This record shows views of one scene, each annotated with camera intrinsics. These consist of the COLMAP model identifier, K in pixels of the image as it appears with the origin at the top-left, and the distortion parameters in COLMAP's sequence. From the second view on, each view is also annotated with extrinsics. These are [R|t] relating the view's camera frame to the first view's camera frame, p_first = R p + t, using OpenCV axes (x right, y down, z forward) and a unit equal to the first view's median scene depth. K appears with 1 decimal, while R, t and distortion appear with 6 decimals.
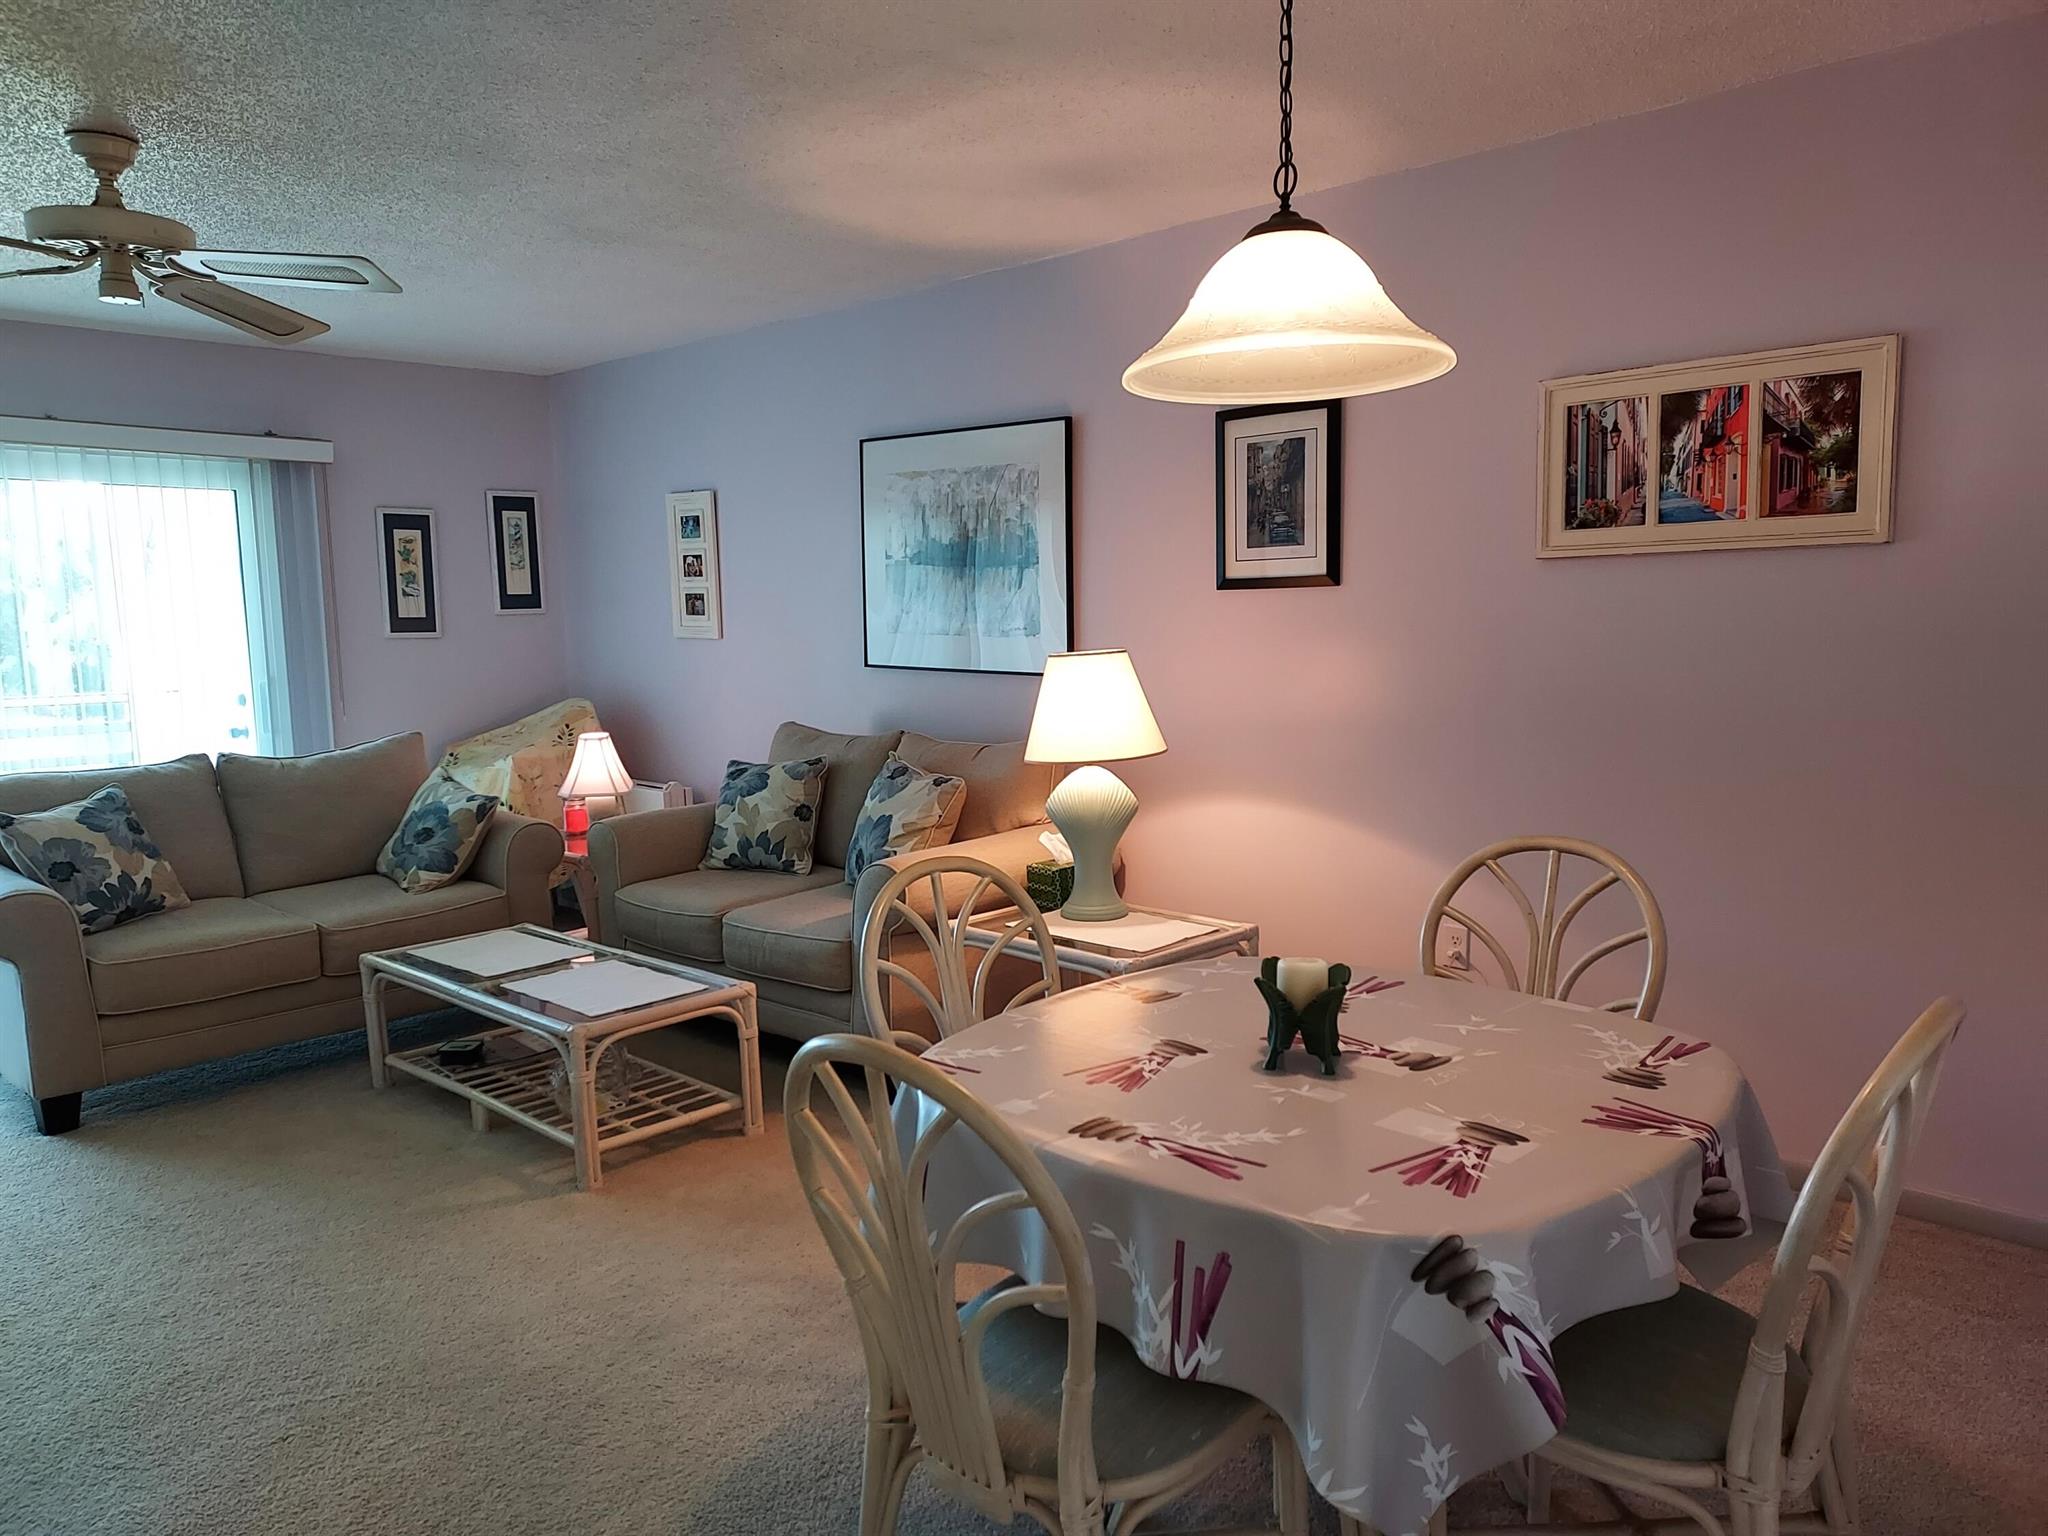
lens RADIAL K [[1473.4, 0, 1030.5], [0, 1473.4, 763.8], [0, 0, 1]] dist [0.046373, -0.011498]
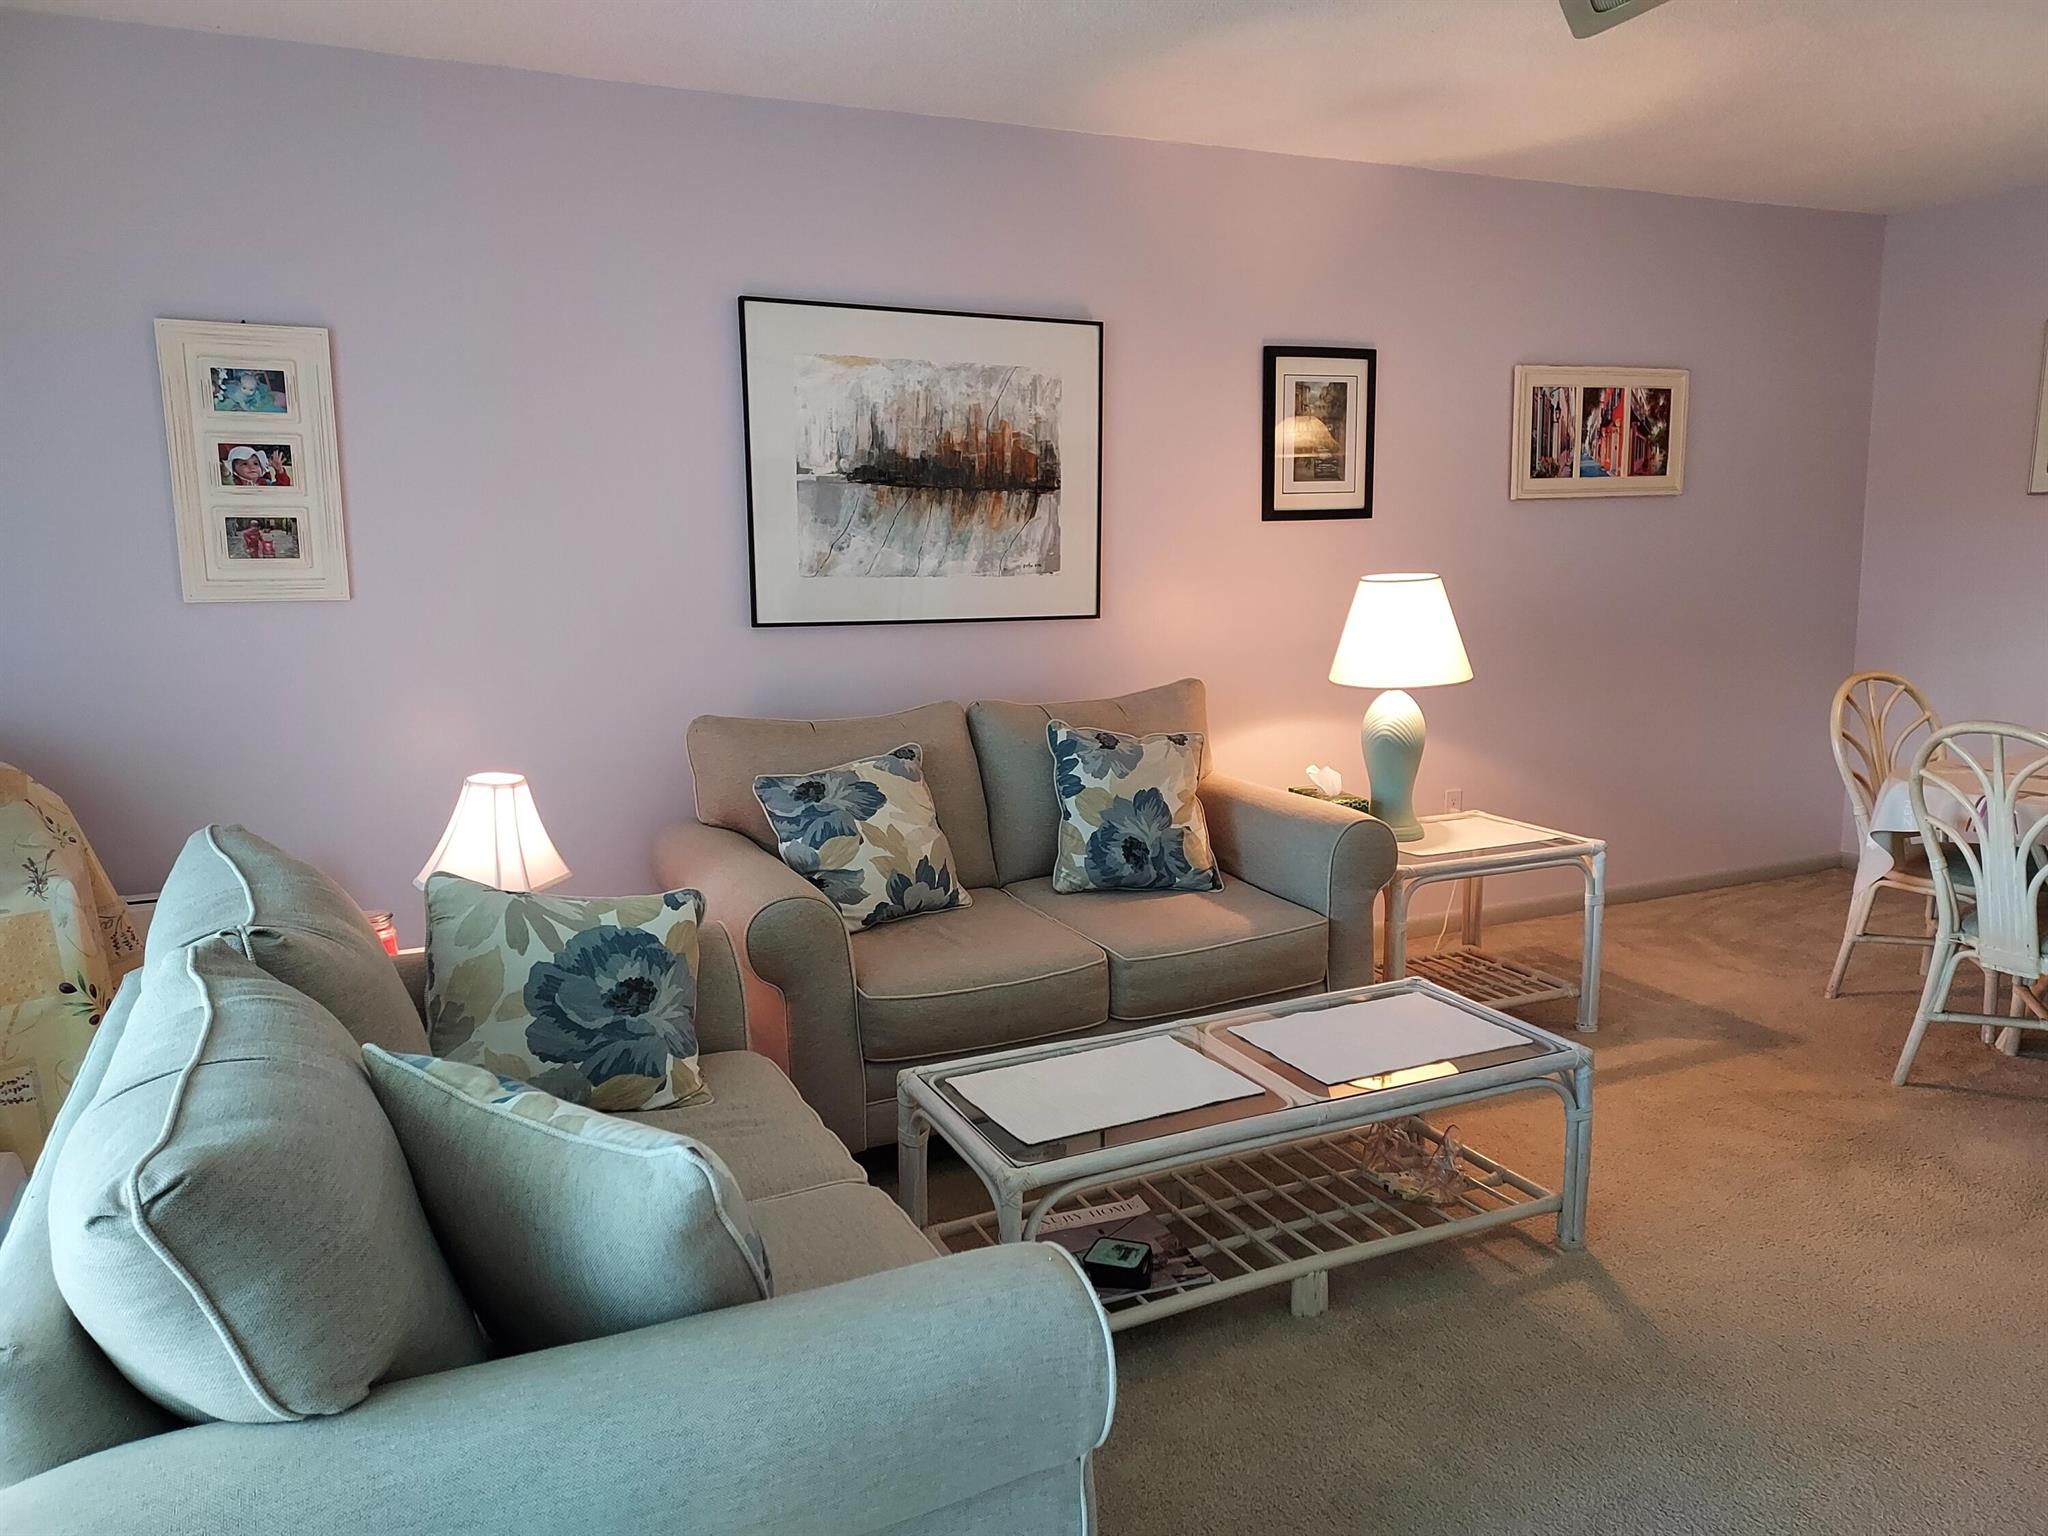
lens RADIAL K [[1473.4, 0, 1035.7], [0, 1473.4, 777.6], [0, 0, 1]] dist [0.046373, -0.011498]
pose [[0.351529, -0.143833, 0.925062, -1.106348], [0.111033, 0.987558, 0.111357, -0.088837], [-0.929569, 0.063567, 0.363126, 0.950766]]
